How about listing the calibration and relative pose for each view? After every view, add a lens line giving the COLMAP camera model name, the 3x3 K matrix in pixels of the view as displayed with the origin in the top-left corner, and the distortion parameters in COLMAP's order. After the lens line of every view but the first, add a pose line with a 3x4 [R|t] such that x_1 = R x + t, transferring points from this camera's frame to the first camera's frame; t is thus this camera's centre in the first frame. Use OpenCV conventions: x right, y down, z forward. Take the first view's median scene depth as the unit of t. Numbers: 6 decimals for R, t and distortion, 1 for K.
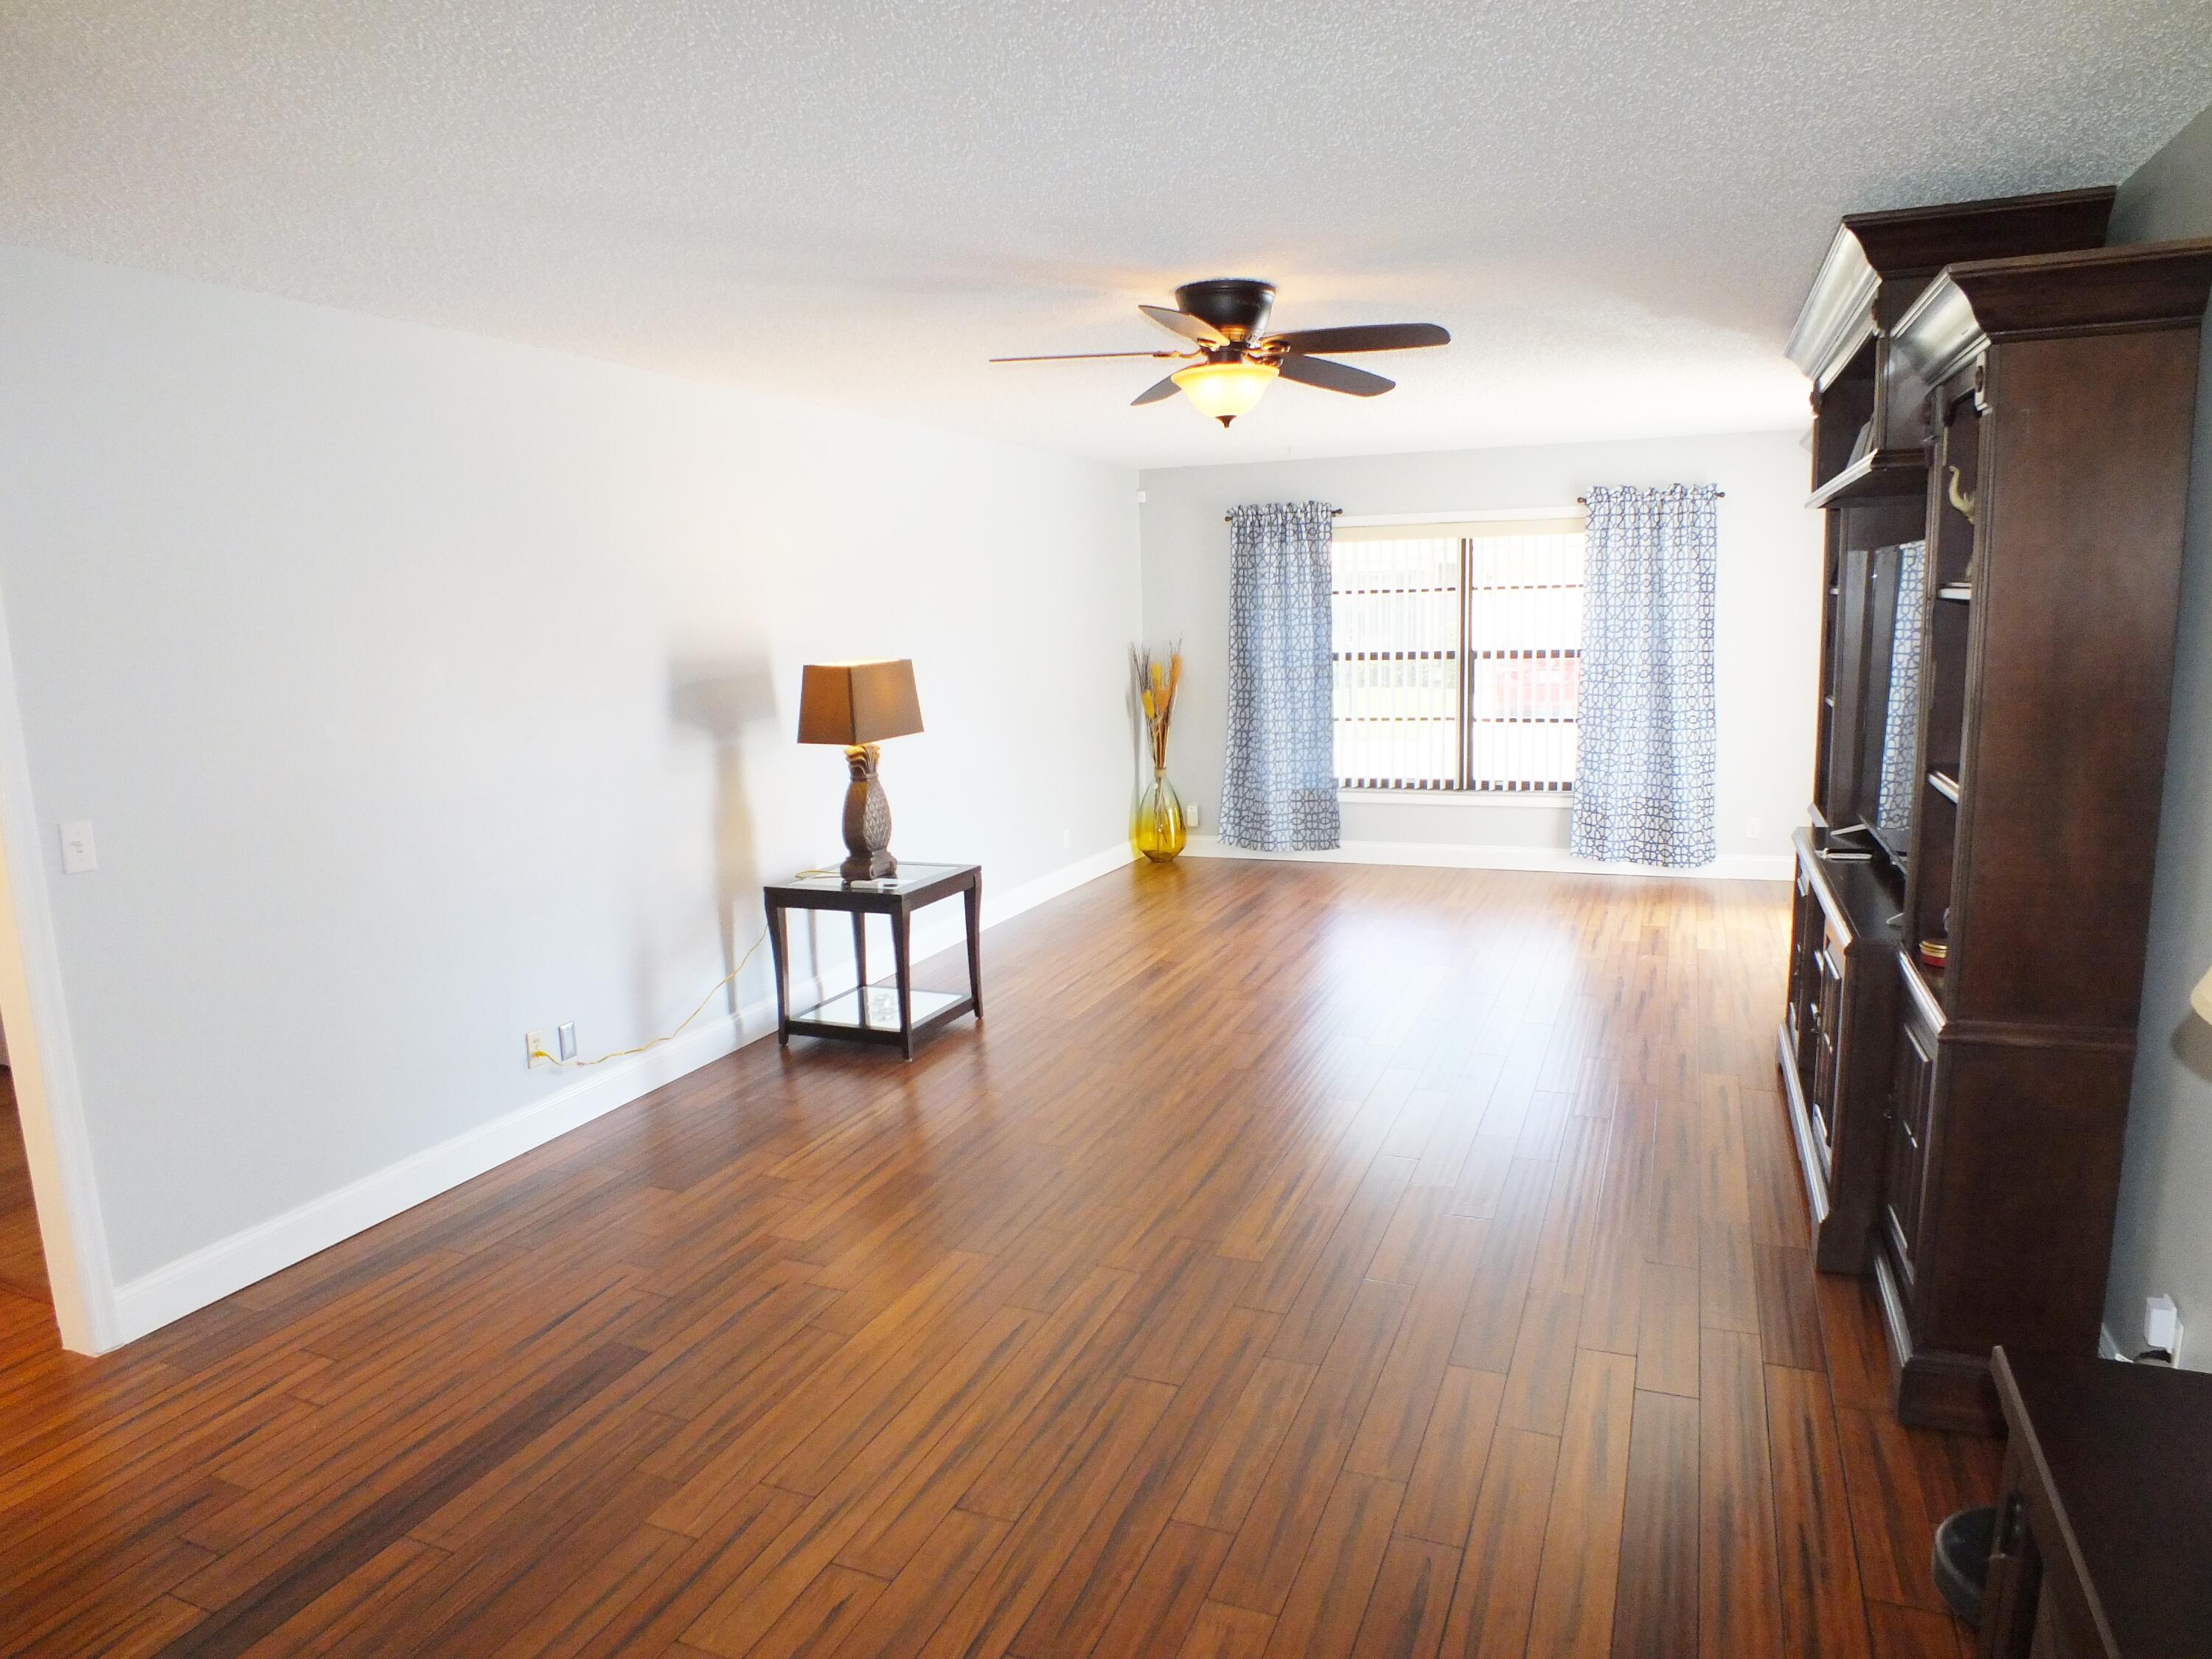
lens RADIAL K [[1417.6, 0, 1081.0], [0, 1417.6, 853.4], [0, 0, 1]] dist [-0.050692, 0.001147]
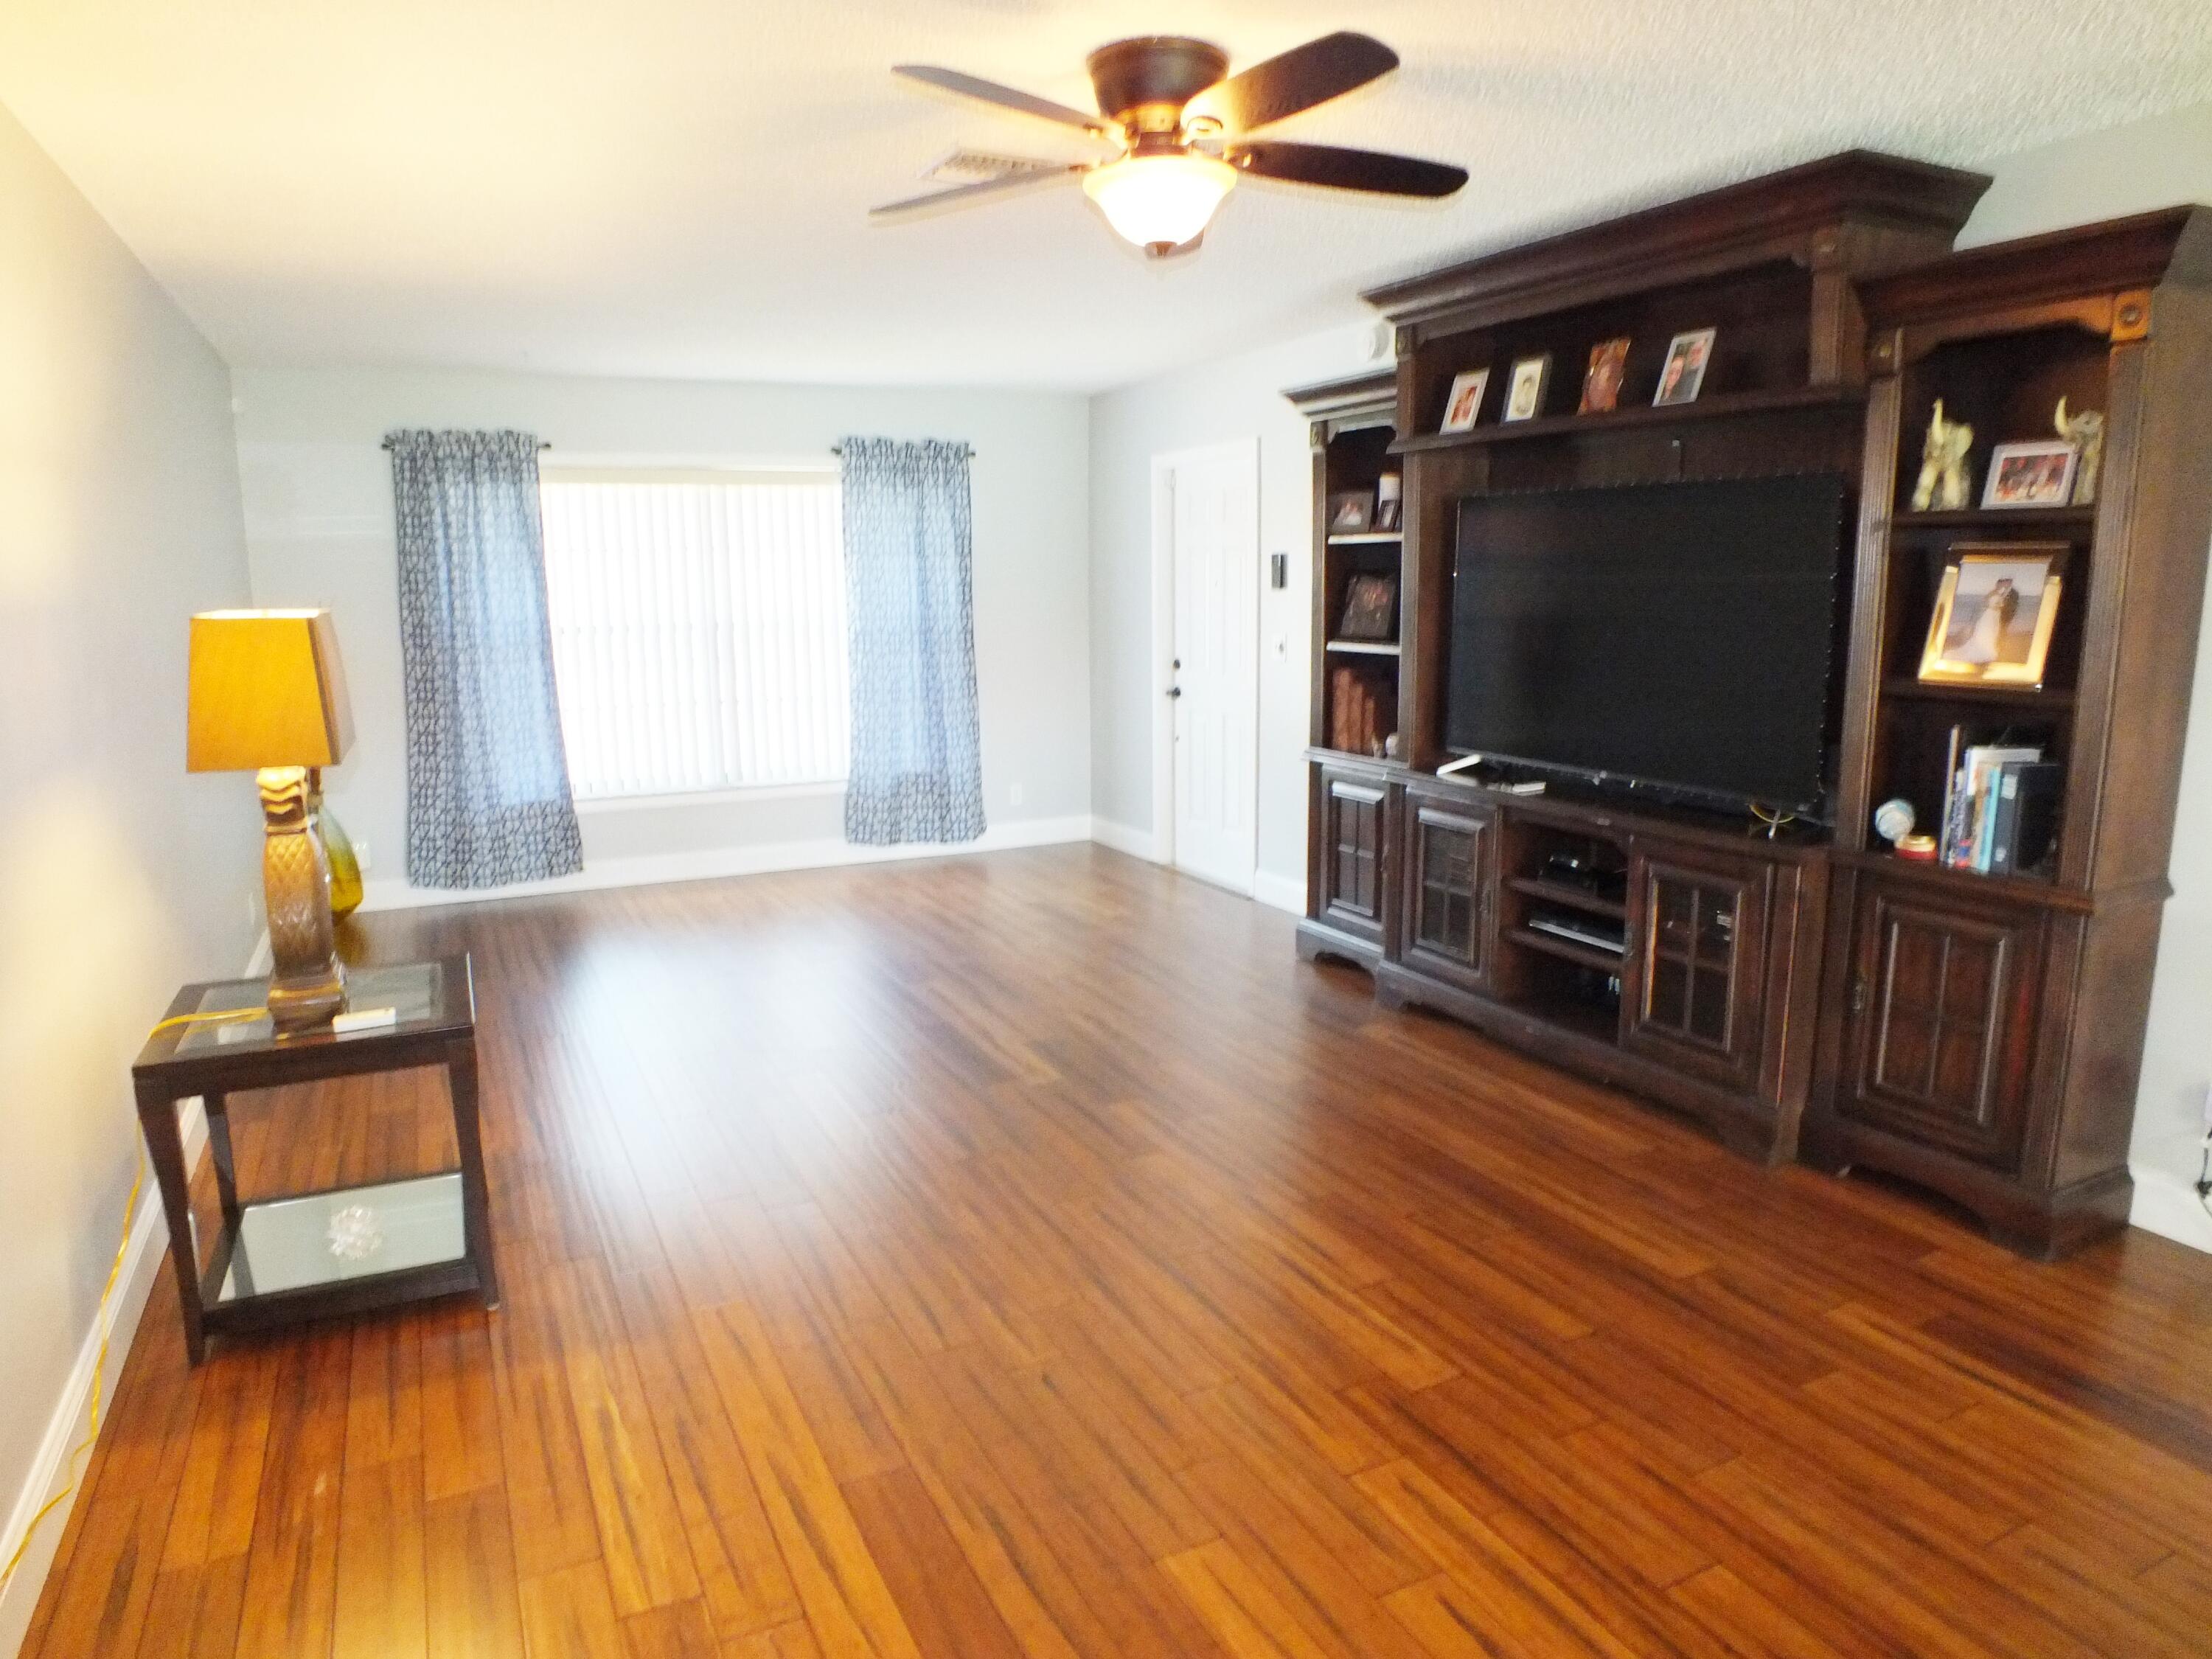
lens RADIAL K [[1417.6, 0, 1081.0], [0, 1417.6, 853.4], [0, 0, 1]] dist [-0.050692, 0.001147]
pose [[0.661609, -0.122007, 0.739857, -0.346442], [0.122000, 0.991042, 0.054331, -0.035527], [-0.739858, 0.054317, 0.670567, 0.409741]]
